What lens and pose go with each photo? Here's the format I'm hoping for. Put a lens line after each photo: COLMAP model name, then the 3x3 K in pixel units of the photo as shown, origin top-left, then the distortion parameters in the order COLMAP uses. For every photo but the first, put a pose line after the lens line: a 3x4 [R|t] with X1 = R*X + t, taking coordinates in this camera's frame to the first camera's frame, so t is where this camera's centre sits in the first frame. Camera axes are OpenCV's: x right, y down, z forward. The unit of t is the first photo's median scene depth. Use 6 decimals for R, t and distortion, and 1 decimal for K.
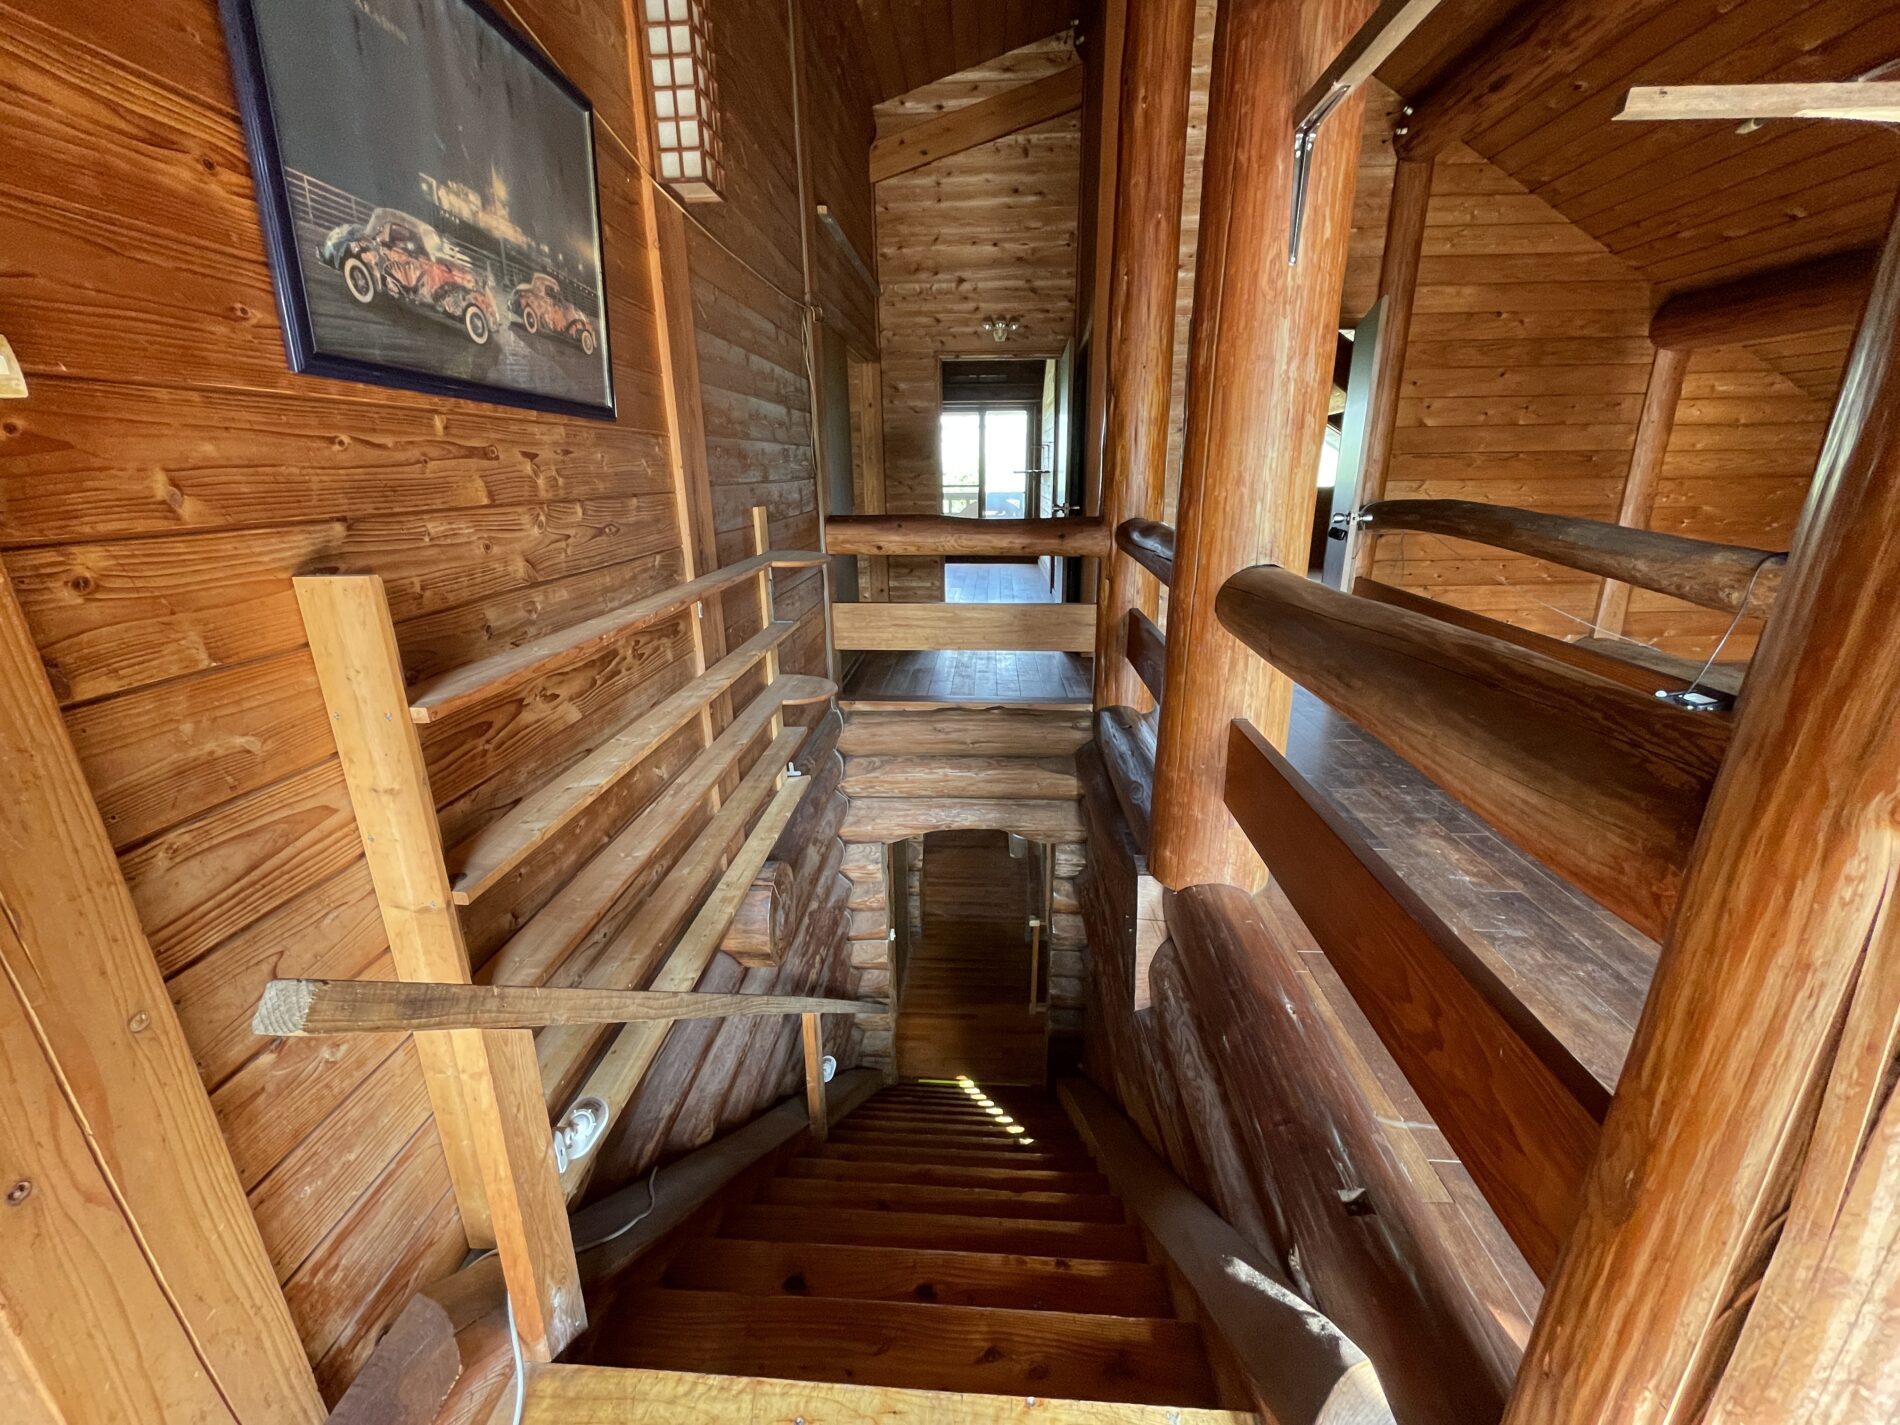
lens RADIAL K [[771.2, 0, 947.3], [0, 771.2, 713.8], [0, 0, 1]] dist [-0.002482, -0.000265]
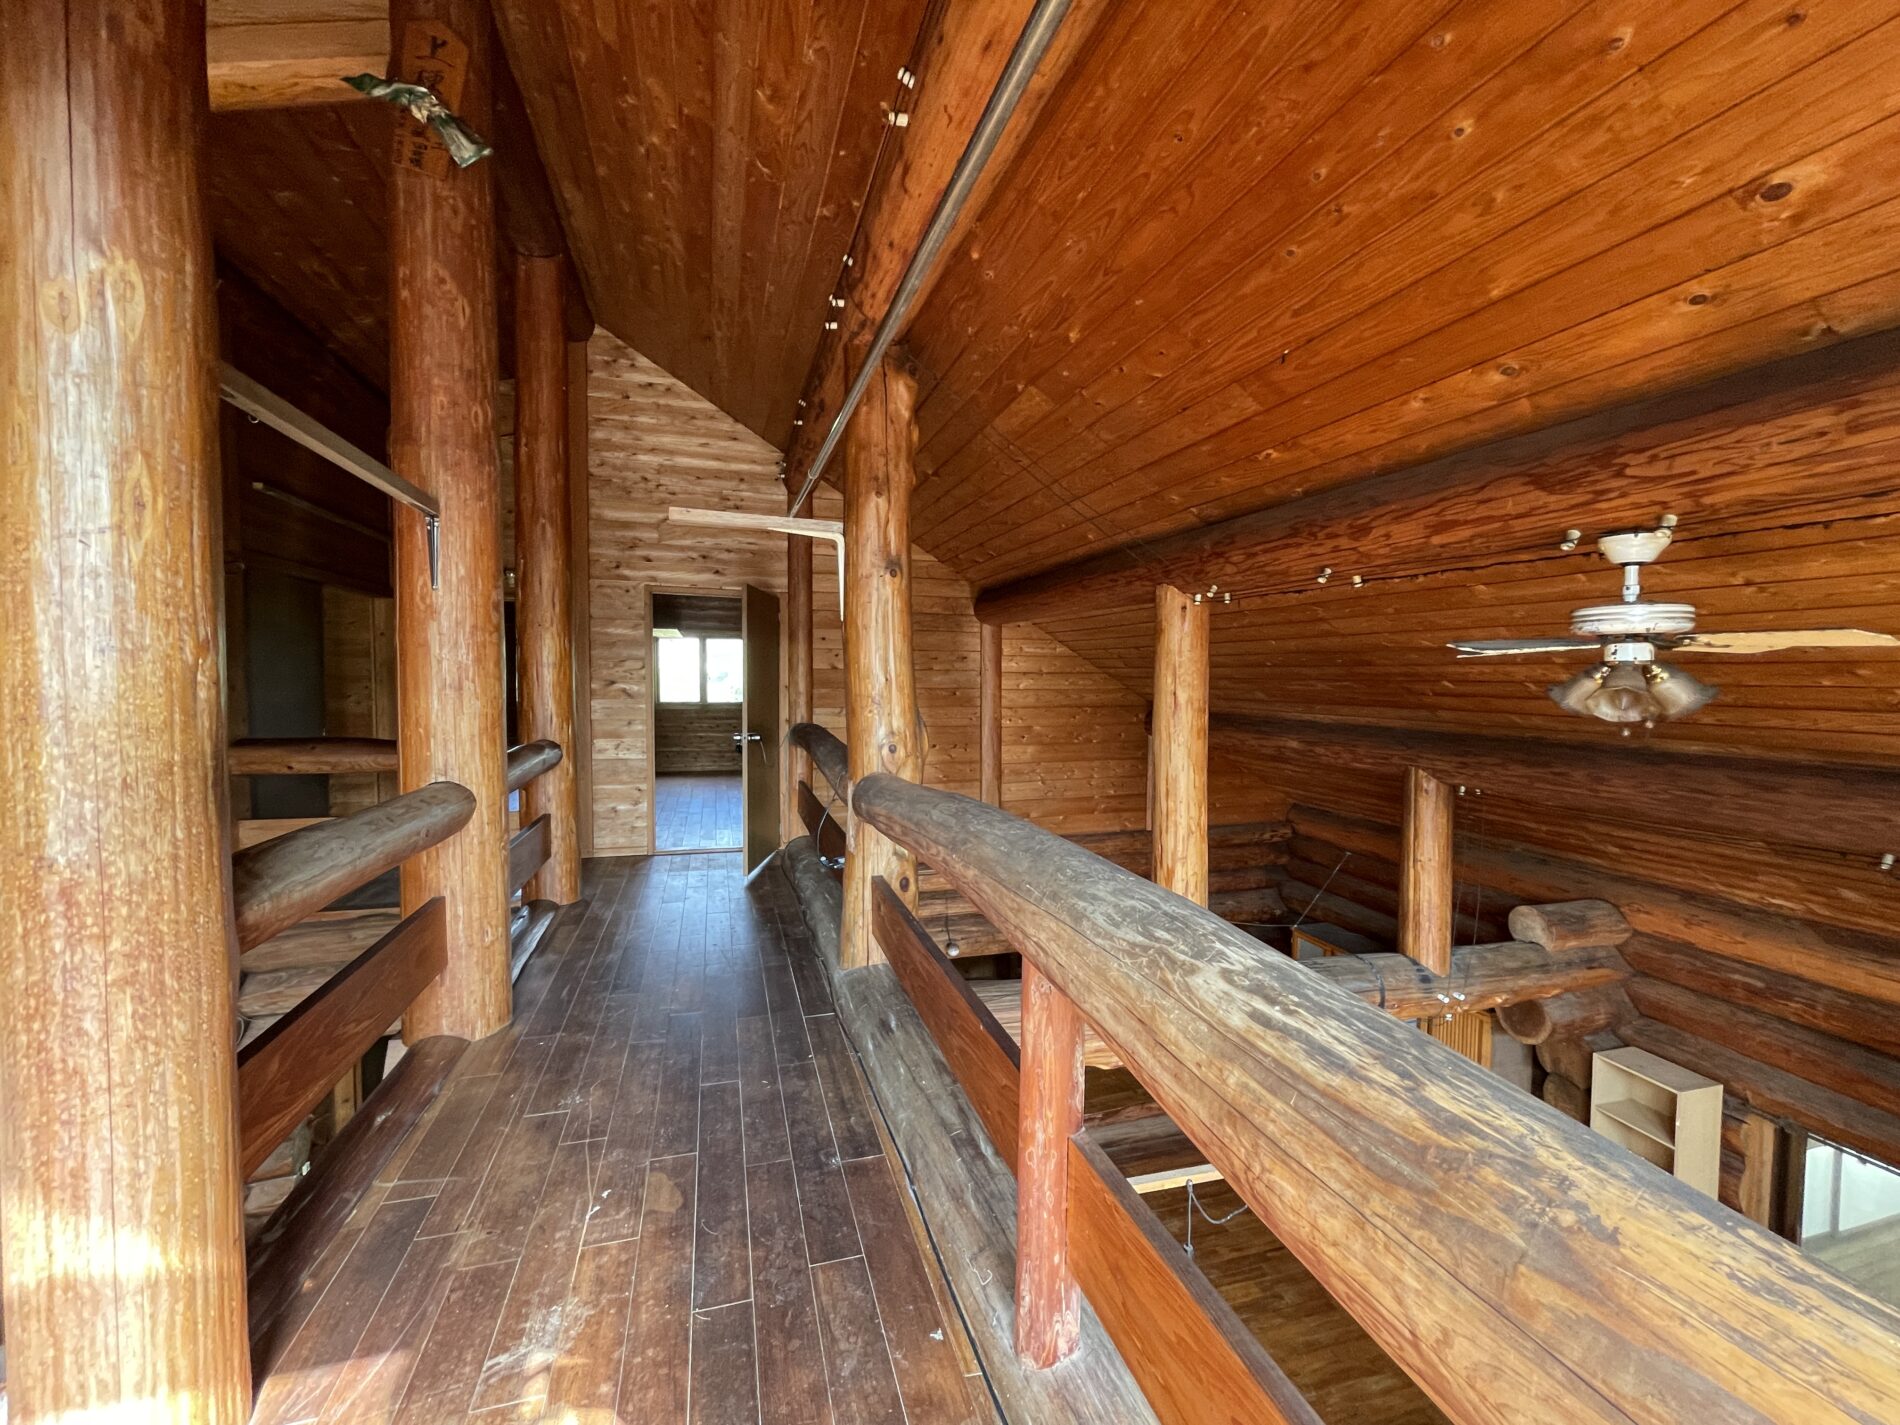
lens RADIAL K [[771.2, 0, 947.3], [0, 771.2, 713.8], [0, 0, 1]] dist [-0.002482, -0.000265]
pose [[0.937920, 0.004159, 0.346825, 0.370448], [0.086100, 0.965839, -0.244423, 0.051543], [-0.335994, 0.259111, 0.905522, -0.286908]]
